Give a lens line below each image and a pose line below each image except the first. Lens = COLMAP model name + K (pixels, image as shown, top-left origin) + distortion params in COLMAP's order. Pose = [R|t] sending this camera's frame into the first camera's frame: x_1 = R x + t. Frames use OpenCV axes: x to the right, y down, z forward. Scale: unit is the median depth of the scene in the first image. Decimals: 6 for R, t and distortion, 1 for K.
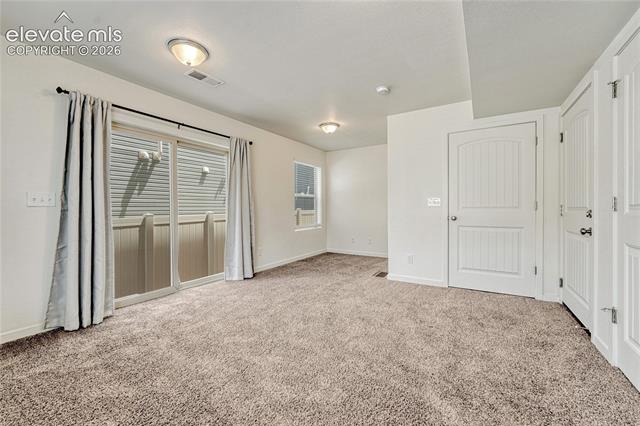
lens RADIAL K [[258.8, 0, 320.0], [0, 258.8, 213.0], [0, 0, 1]] dist [0.000450, 0.000060]
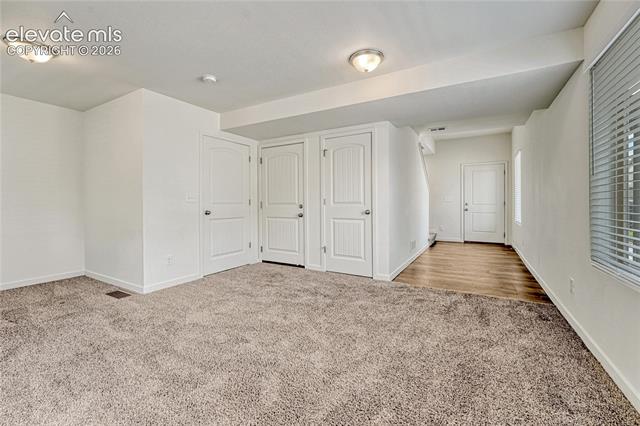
lens RADIAL K [[275.3, 0, 318.3], [0, 275.3, 200.5], [0, 0, 1]] dist [-0.000724, 0.000124]
pose [[-0.023212, 0.013228, 0.999643, -0.779937], [0.020198, 0.999715, -0.012759, -0.008759], [-0.999527, 0.019895, -0.023473, 0.639058]]
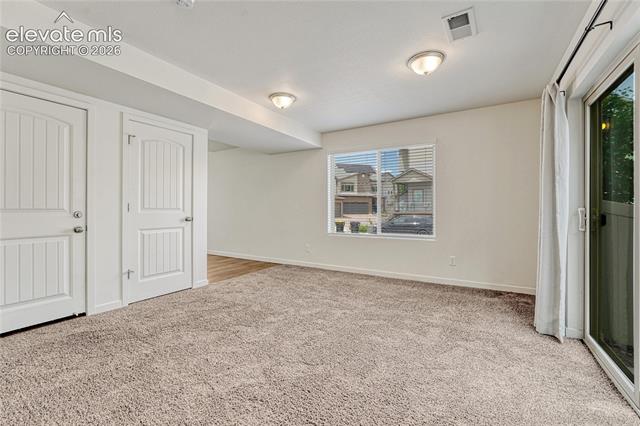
lens RADIAL K [[272.6, 0, 319.4], [0, 272.6, 209.1], [0, 0, 1]] dist [-0.001746, 0.000373]
pose [[-0.999892, 0.007863, -0.012426, -0.043588], [0.007699, 0.999883, 0.013195, -0.021114], [0.012529, 0.013097, -0.999836, 1.593076]]
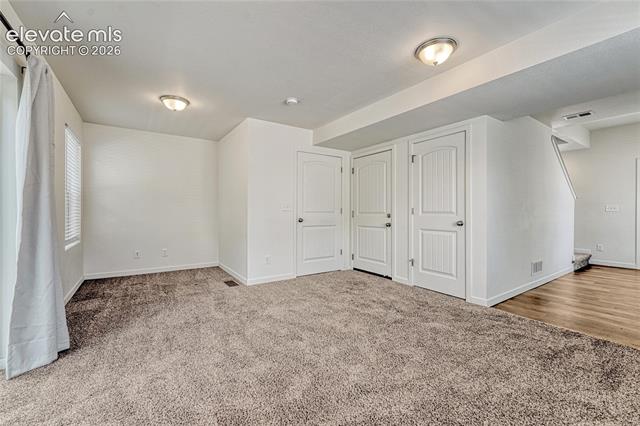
lens RADIAL K [[272.6, 0, 319.4], [0, 272.6, 209.1], [0, 0, 1]] dist [-0.001746, 0.000373]
pose [[0.406808, 0.014886, 0.913392, -0.739928], [0.009573, 0.999743, -0.020557, -0.006396], [-0.913464, 0.017106, 0.406561, 0.447070]]
